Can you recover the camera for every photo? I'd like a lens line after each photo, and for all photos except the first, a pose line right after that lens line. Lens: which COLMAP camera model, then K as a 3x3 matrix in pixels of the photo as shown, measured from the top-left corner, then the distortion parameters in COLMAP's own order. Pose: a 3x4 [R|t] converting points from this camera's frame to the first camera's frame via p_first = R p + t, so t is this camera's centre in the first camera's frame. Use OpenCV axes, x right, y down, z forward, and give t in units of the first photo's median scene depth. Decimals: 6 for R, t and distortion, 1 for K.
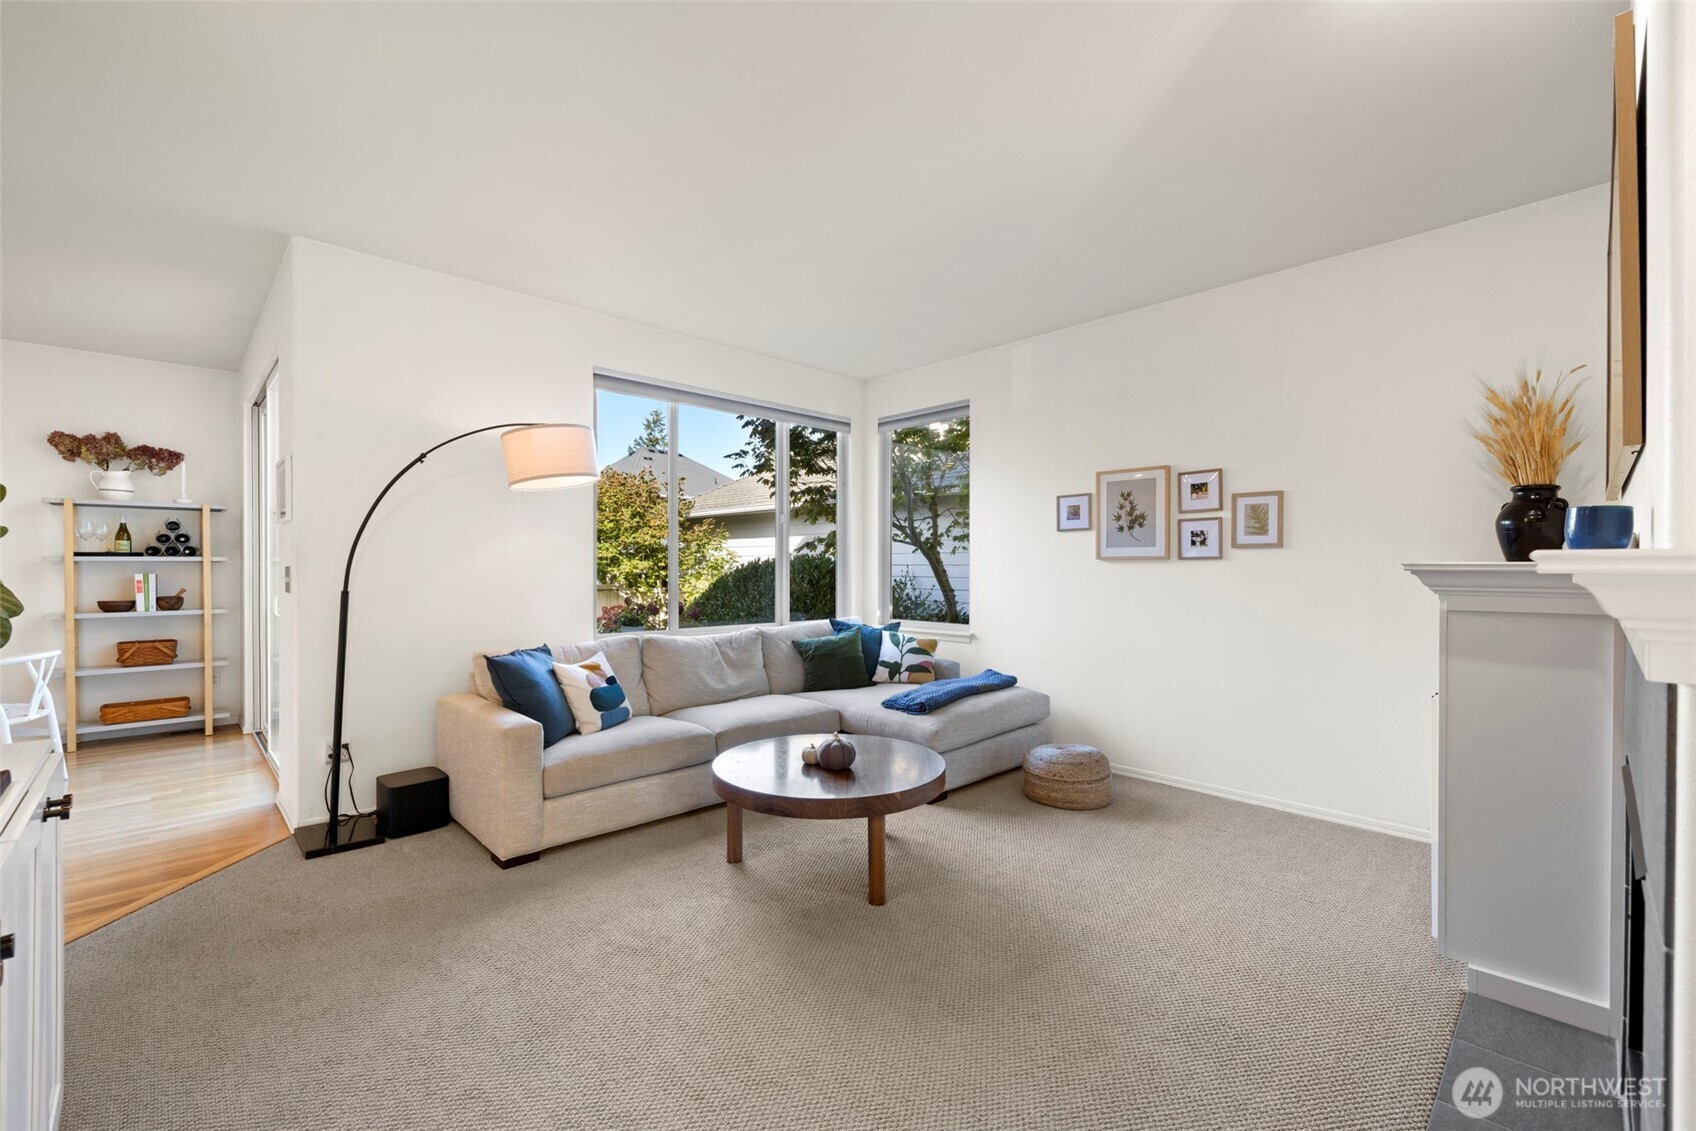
lens RADIAL K [[712.4, 0, 843.7], [0, 712.4, 574.8], [0, 0, 1]] dist [-0.005035, -0.000242]
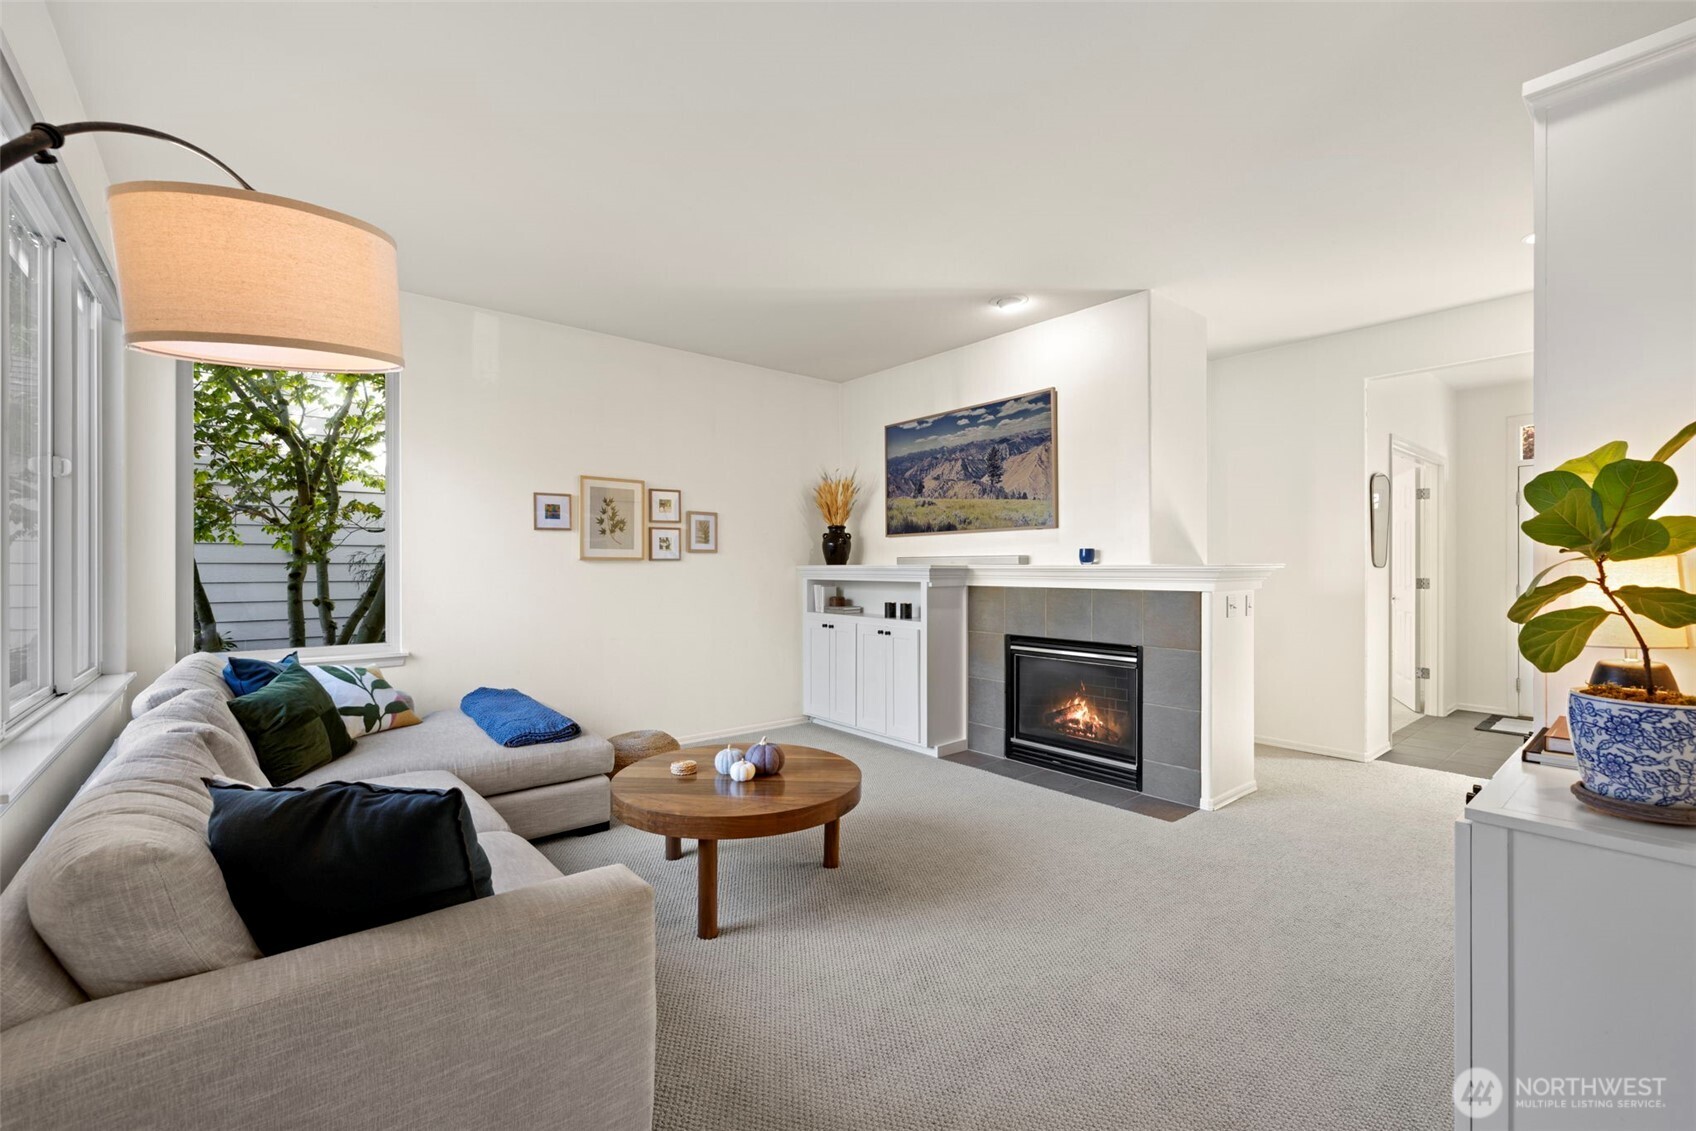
lens RADIAL K [[712.4, 0, 842.4], [0, 712.4, 559.4], [0, 0, 1]] dist [-0.005035, -0.000242]
pose [[0.062427, 0.010135, 0.997998, -0.685532], [0.011523, 0.999874, -0.010875, -0.006333], [-0.997983, 0.012179, 0.062303, 0.578934]]
